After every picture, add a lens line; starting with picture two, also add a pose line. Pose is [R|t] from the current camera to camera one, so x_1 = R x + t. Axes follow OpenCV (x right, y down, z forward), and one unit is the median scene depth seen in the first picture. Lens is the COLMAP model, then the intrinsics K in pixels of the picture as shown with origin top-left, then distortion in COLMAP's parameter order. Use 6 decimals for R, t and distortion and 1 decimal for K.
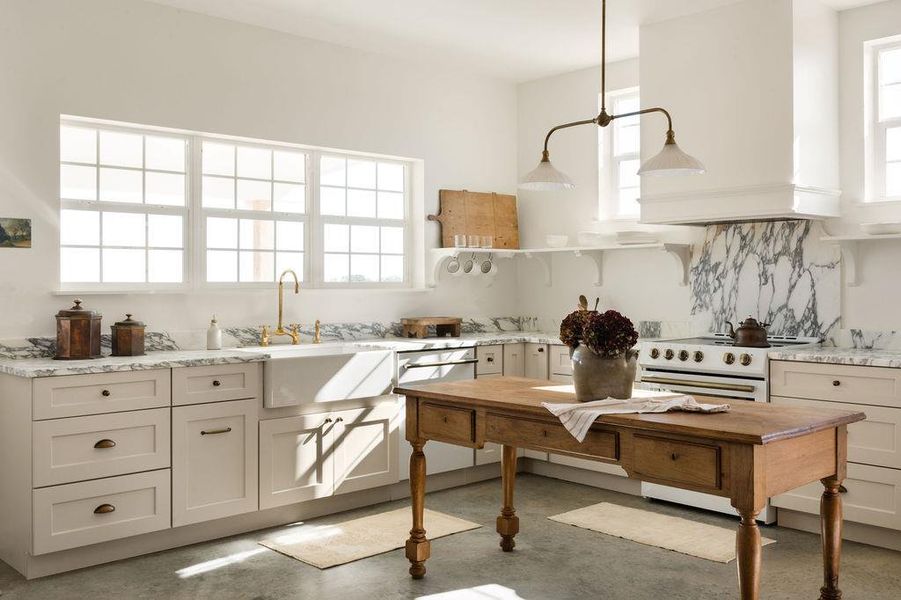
lens RADIAL K [[870.3, 0, 440.6], [0, 870.3, 277.5], [0, 0, 1]] dist [-0.011603, 0.000000]
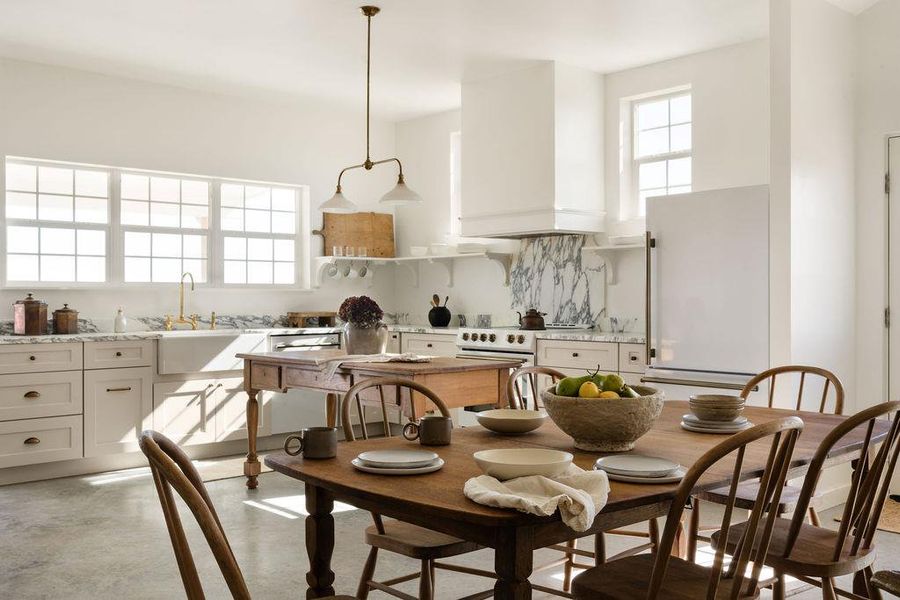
lens RADIAL K [[869.3, 0, 450.6], [0, 869.3, 303.8], [0, 0, 1]] dist [-0.011603, 0.000000]
pose [[1.000000, 0.000901, -0.000188, 0.215964], [-0.000898, 0.999901, 0.014033, 0.019167], [0.000200, -0.014032, 0.999902, -0.295009]]
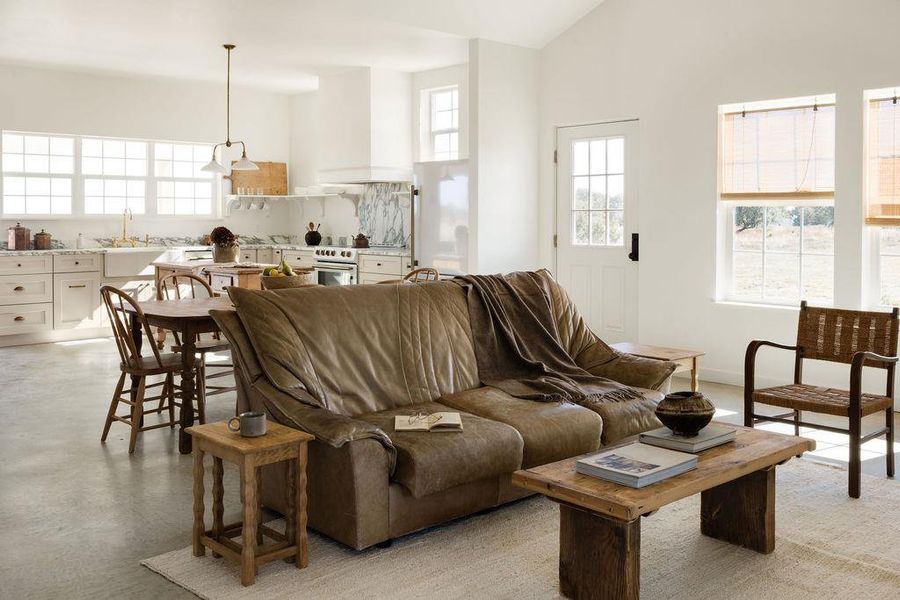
lens RADIAL K [[869.3, 0, 447.3], [0, 869.3, 230.5], [0, 0, 1]] dist [-0.011603, 0.000000]
pose [[0.999983, 0.004365, -0.003921, 0.517006], [-0.004273, 0.999718, 0.023344, -0.005778], [0.004021, -0.023327, 0.999720, -0.865923]]
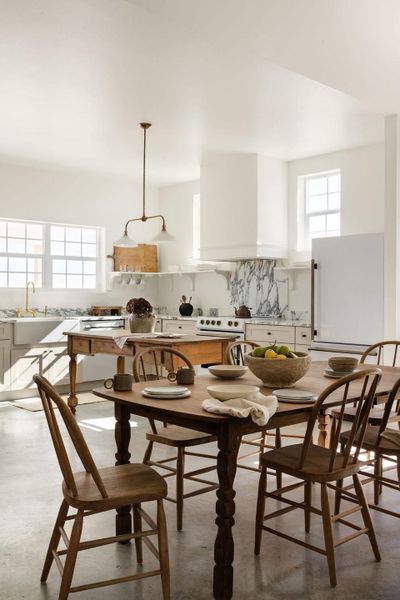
lens RADIAL K [[579.5, 0, 197.2], [0, 579.5, 301.8], [0, 0, 1]] dist [-0.011603, 0.000000]
pose [[0.999948, 0.005043, 0.008814, 0.213345], [-0.005218, 0.999789, 0.019883, 0.009662], [-0.008712, -0.019928, 0.999763, -0.399729]]
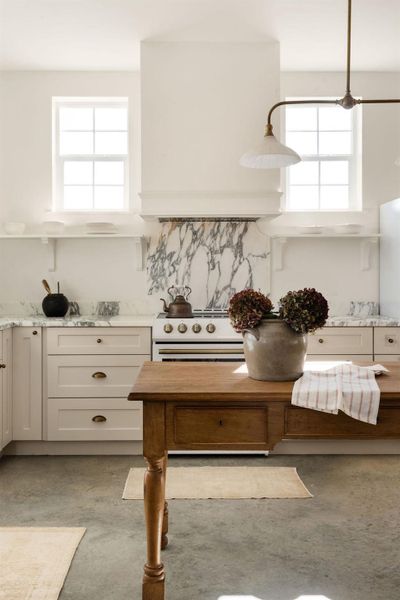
lens RADIAL K [[579.5, 0, 192.4], [0, 579.5, 288.1], [0, 0, 1]] dist [-0.011603, 0.000000]
pose [[0.659374, -0.015484, 0.751655, -0.298172], [-0.005617, 0.999659, 0.025520, 0.013777], [-0.751794, -0.021049, 0.659062, 0.456199]]
